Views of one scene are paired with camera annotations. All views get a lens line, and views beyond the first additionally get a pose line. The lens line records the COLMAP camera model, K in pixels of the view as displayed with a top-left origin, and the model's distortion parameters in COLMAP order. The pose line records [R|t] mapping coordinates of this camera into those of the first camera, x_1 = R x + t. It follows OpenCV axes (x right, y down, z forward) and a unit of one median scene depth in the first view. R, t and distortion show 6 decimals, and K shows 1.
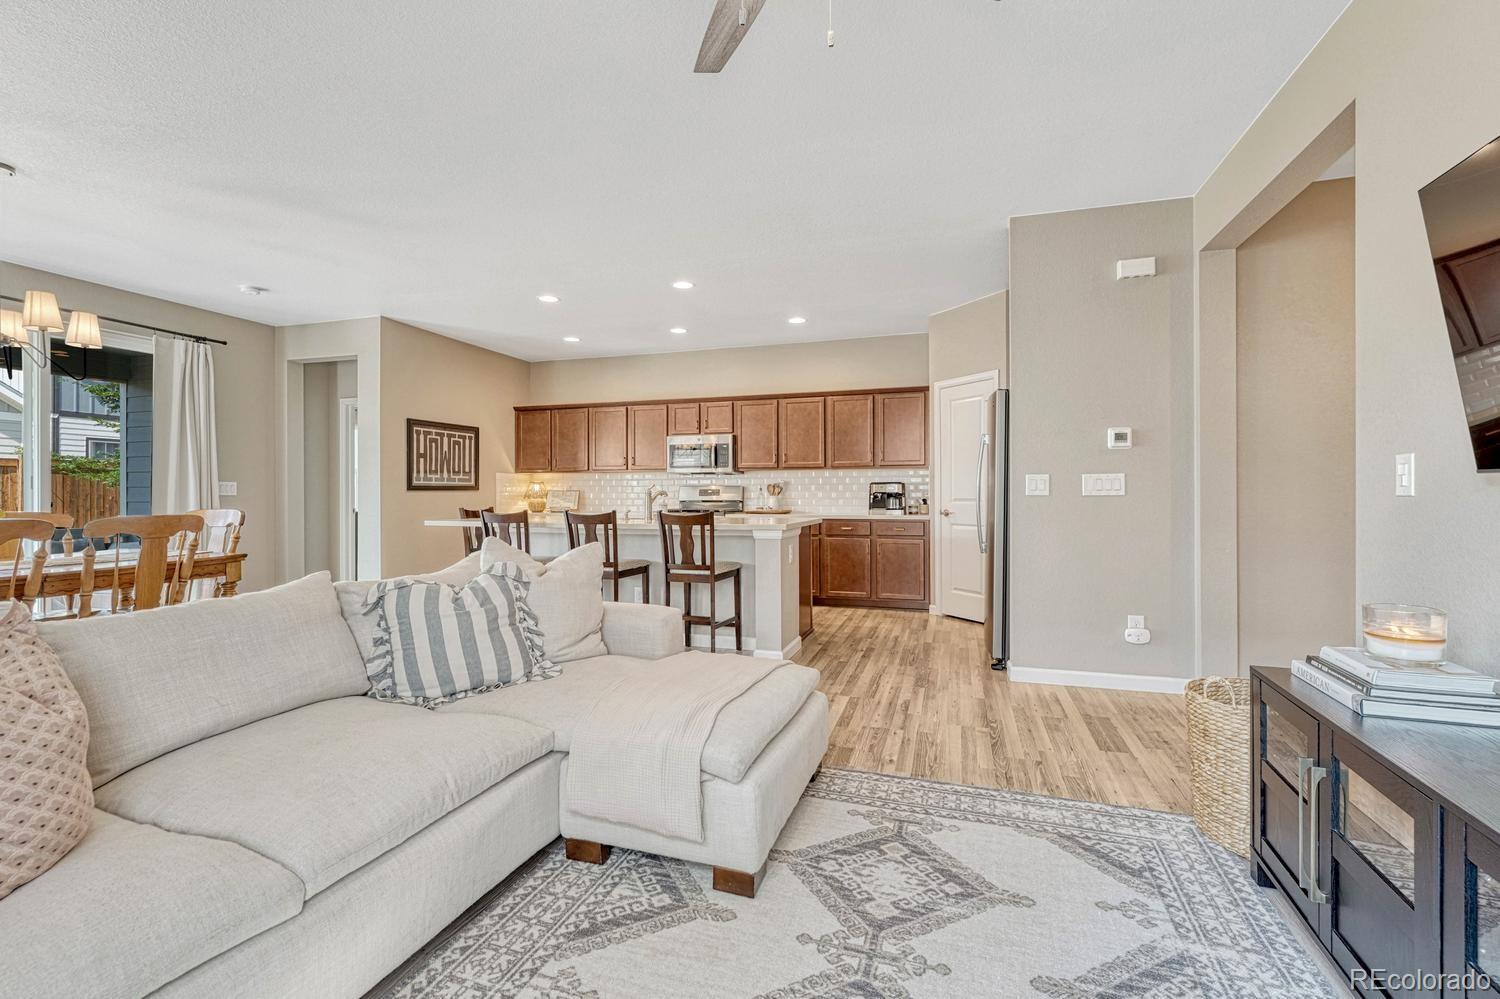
lens RADIAL K [[661.5, 0, 760.2], [0, 661.5, 497.3], [0, 0, 1]] dist [-0.004764, 0.001695]
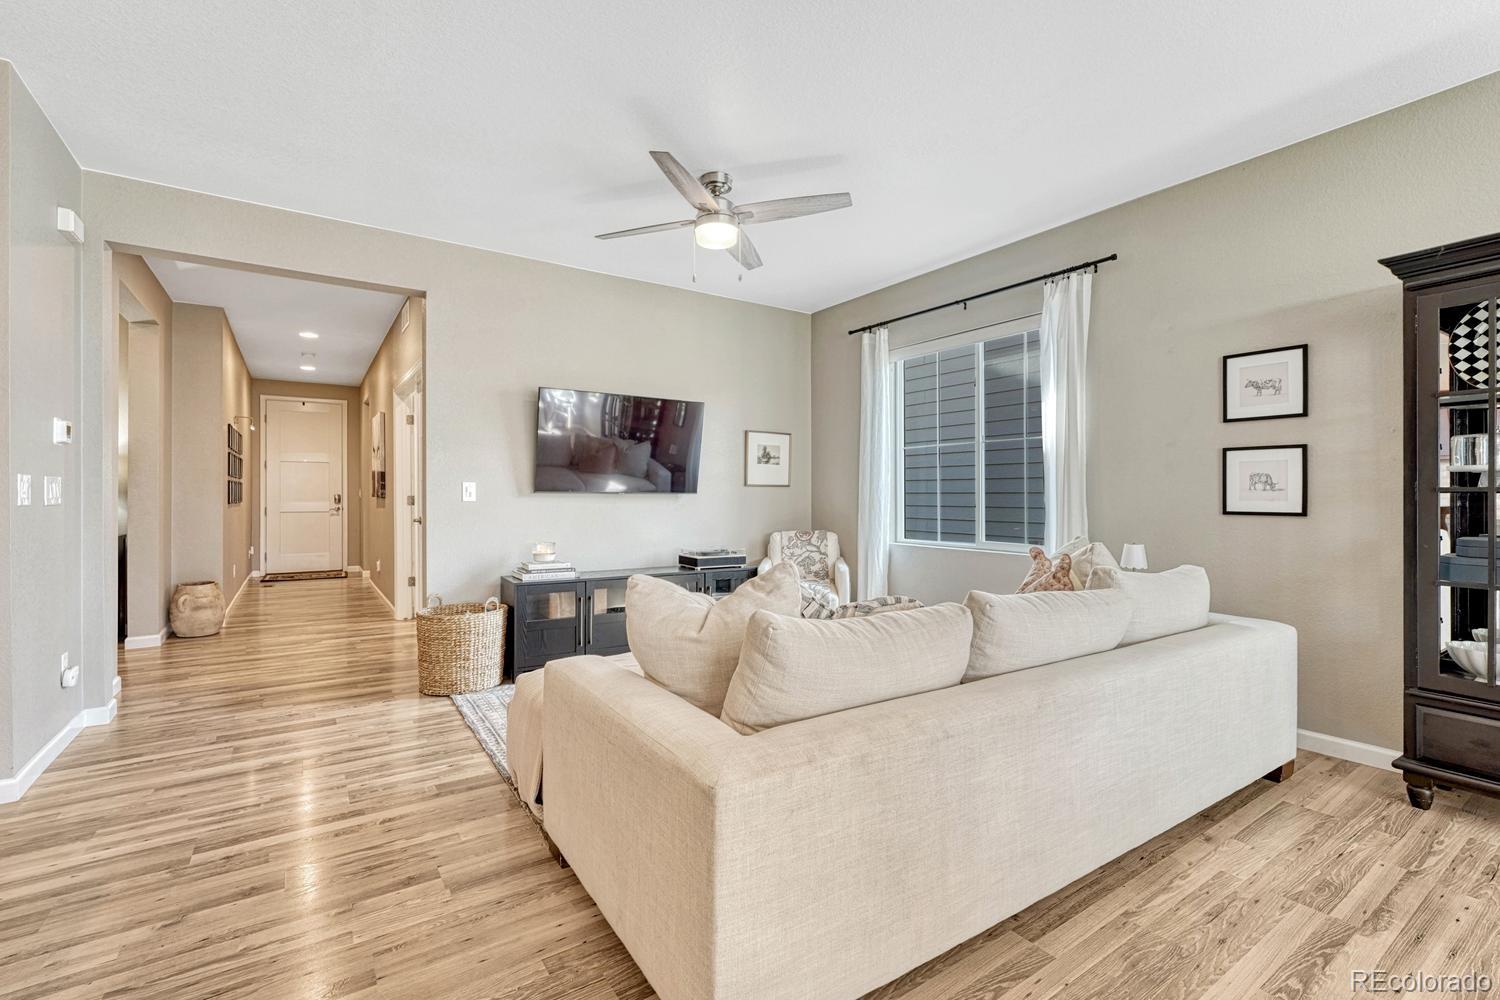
lens RADIAL K [[661.5, 0, 745.5], [0, 661.5, 494.5], [0, 0, 1]] dist [-0.004764, 0.001695]
pose [[-0.774206, 0.004174, 0.632920, -0.339610], [0.004401, 0.999990, -0.001211, -0.005987], [-0.632919, 0.001848, -0.774216, 0.640287]]
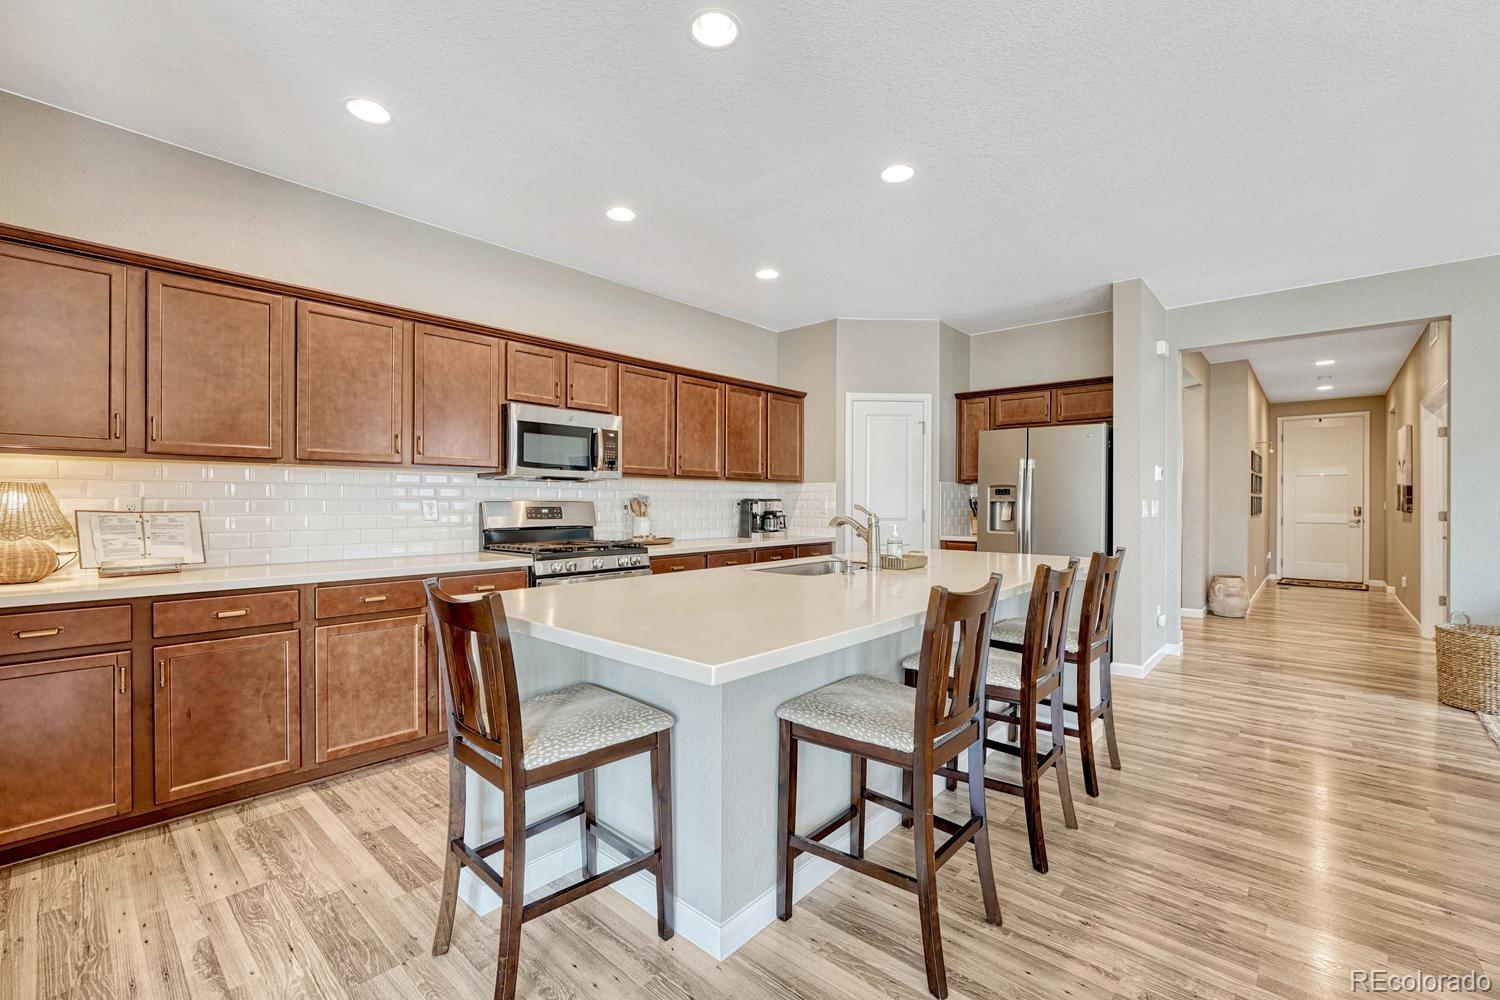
lens RADIAL K [[630.7, 0, 749.6], [0, 630.7, 506.7], [0, 0, 1]] dist [-0.008350, 0.000626]
pose [[0.429593, -0.002236, 0.903020, -0.556939], [0.000113, 0.999997, 0.002423, -0.015770], [-0.903022, -0.000938, 0.429592, 0.703476]]
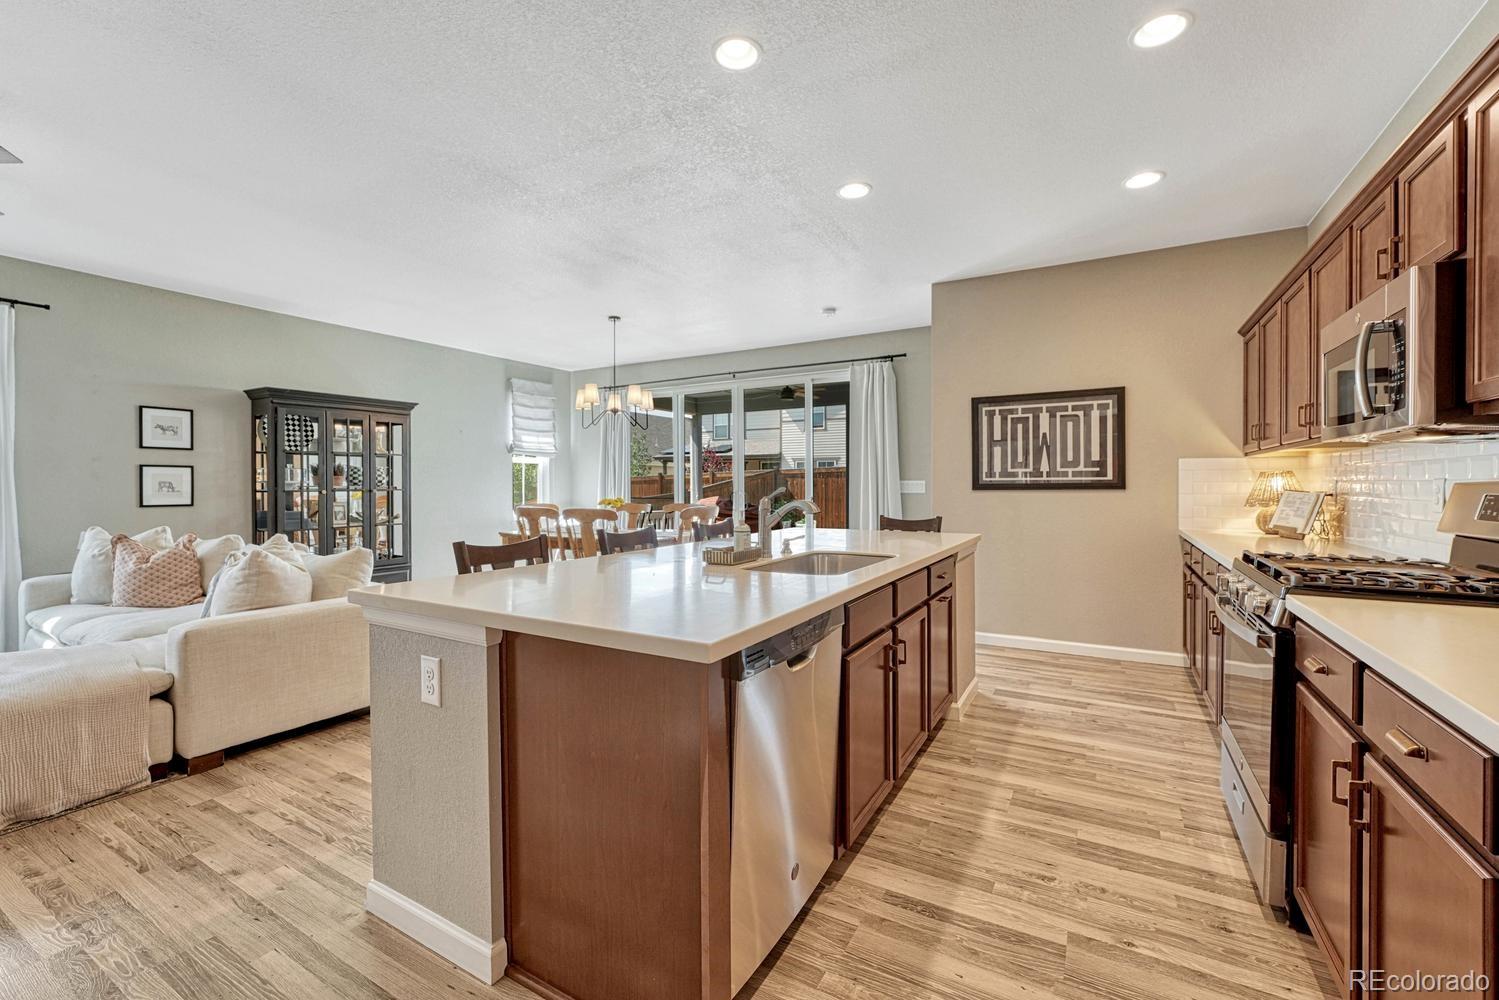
lens RADIAL K [[630.3, 0, 749.3], [0, 630.3, 492.3], [0, 0, 1]] dist [-0.008350, 0.000626]
pose [[-0.227969, 0.016468, -0.973529, 0.252062], [0.000058, 0.999857, 0.016900, -0.019682], [0.973668, 0.003797, -0.227938, 0.891495]]
